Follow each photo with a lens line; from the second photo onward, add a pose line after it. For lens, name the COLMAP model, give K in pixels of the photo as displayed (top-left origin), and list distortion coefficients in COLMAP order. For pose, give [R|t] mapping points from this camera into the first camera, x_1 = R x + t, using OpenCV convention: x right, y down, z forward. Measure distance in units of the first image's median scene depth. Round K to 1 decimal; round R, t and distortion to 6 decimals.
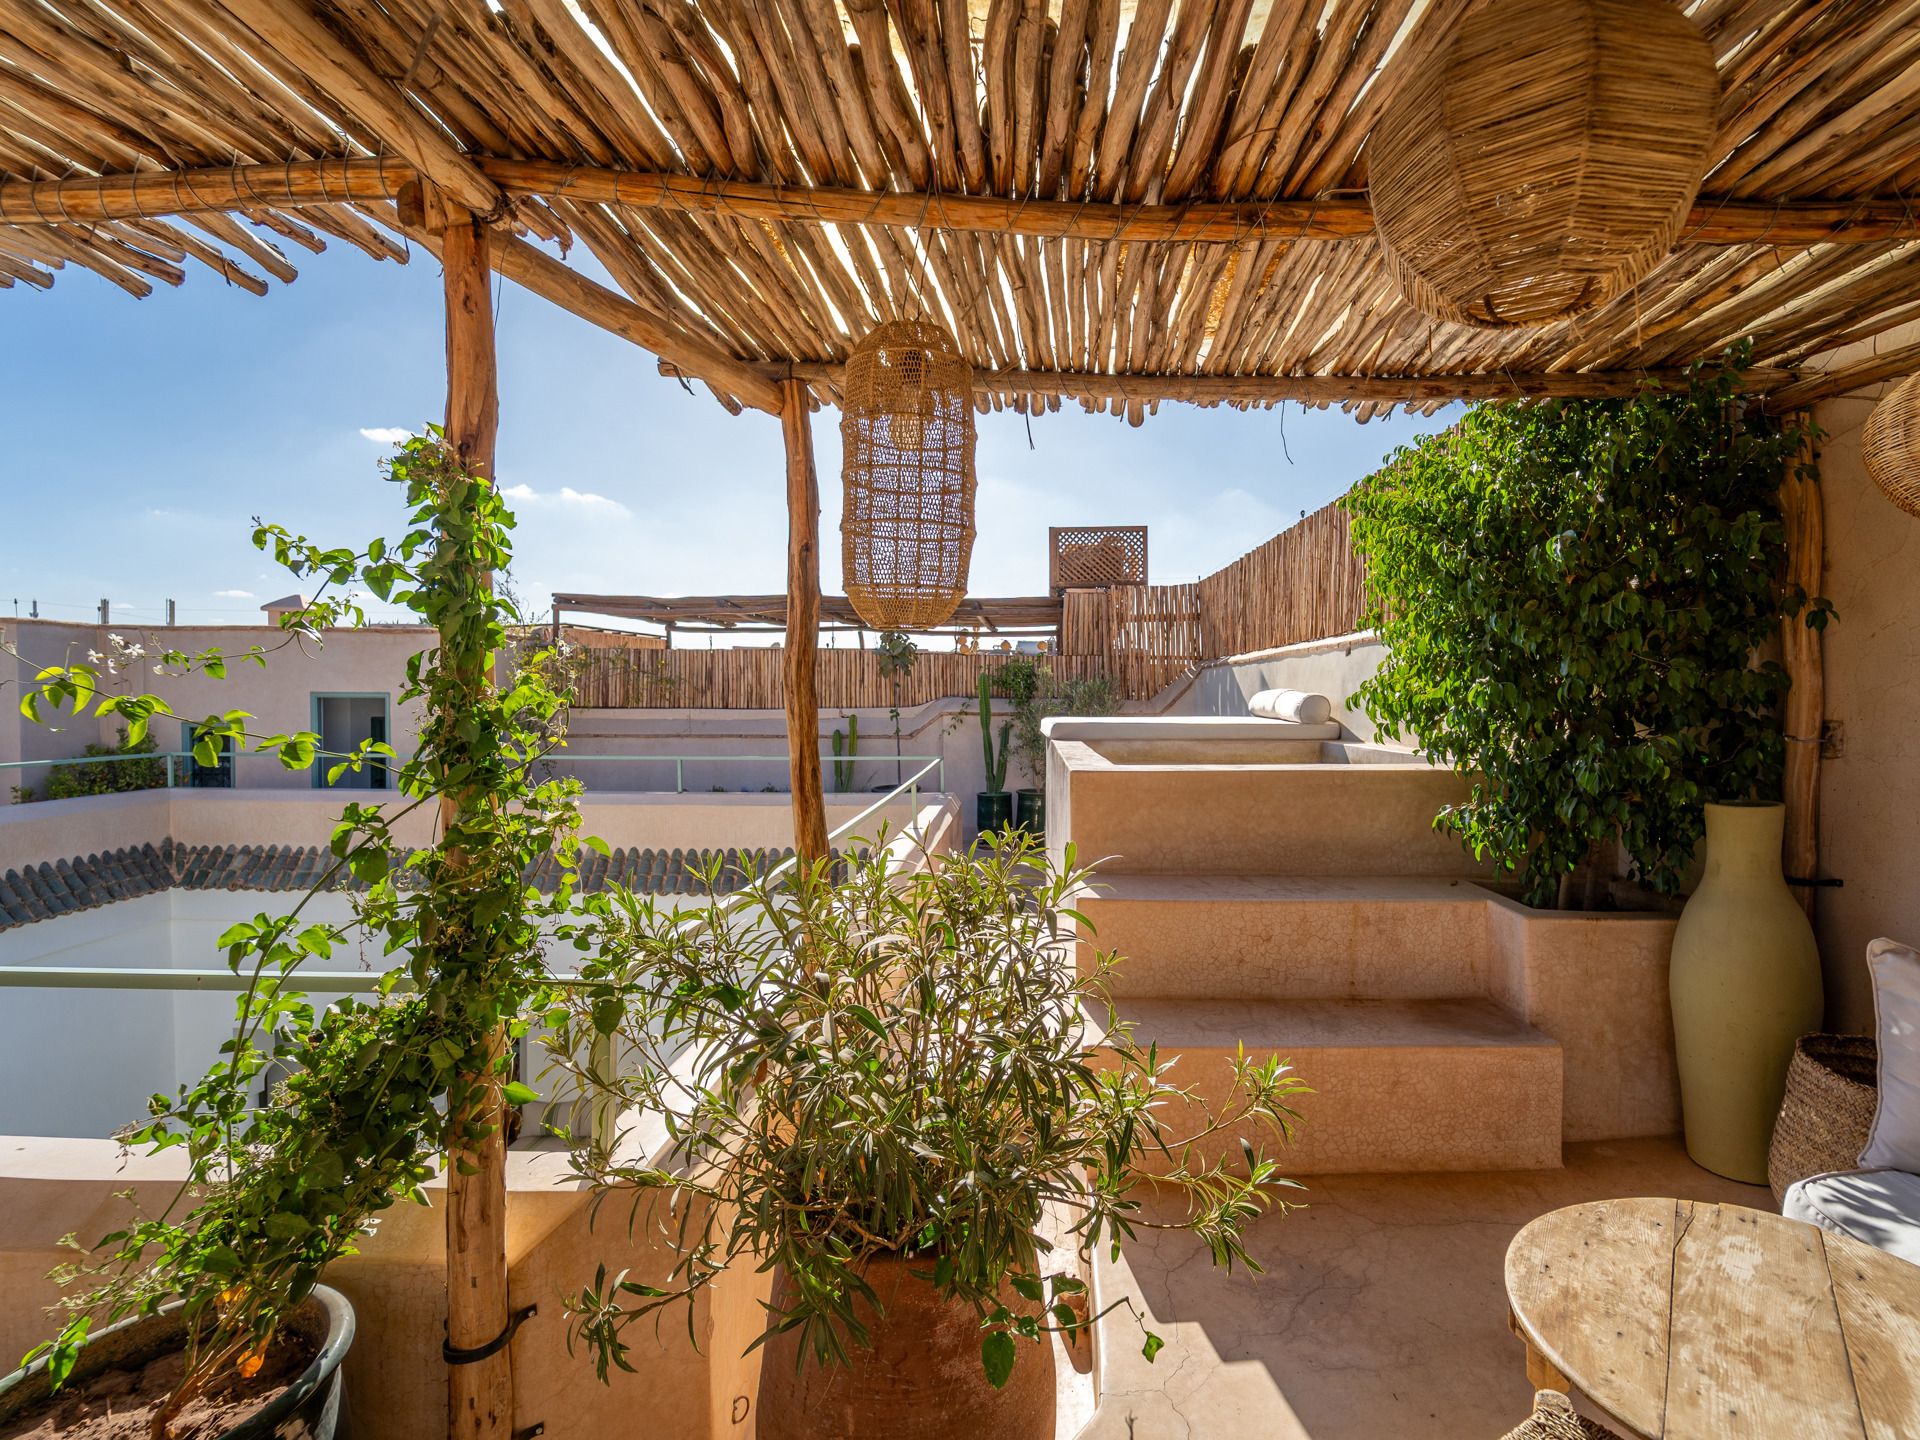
lens RADIAL K [[891.1, 0, 1031.7], [0, 891.1, 717.5], [0, 0, 1]] dist [-0.016667, 0.000089]
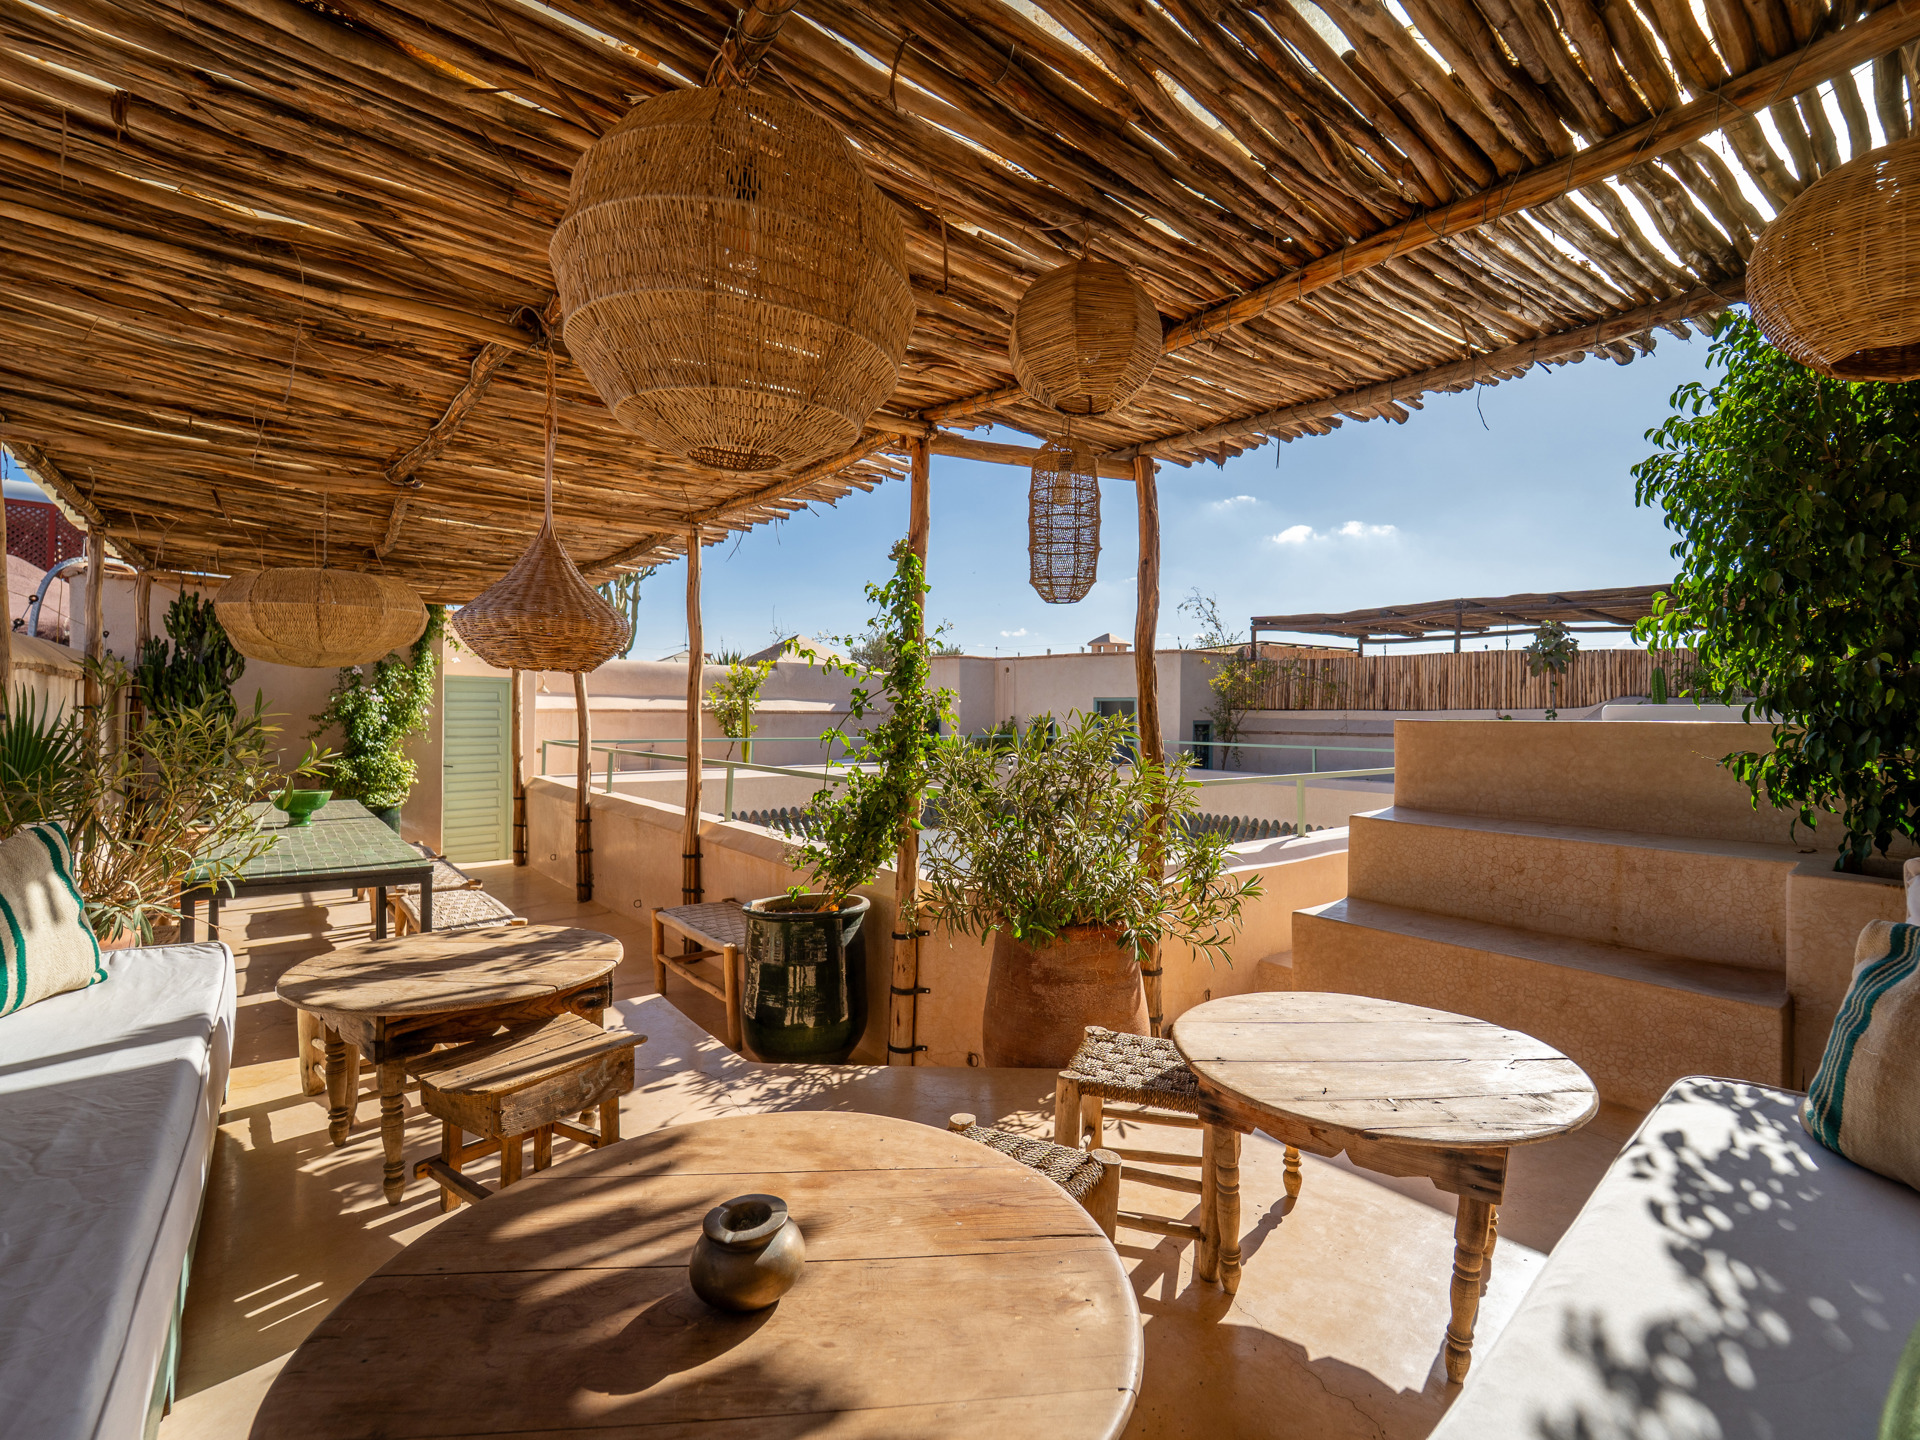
lens RADIAL K [[891.1, 0, 1031.7], [0, 891.1, 717.5], [0, 0, 1]] dist [-0.016667, 0.000089]
pose [[0.654702, 0.000988, -0.755887, 0.677734], [-0.021933, 0.999603, -0.017690, 0.096913], [0.755569, 0.028161, 0.654463, -0.135429]]
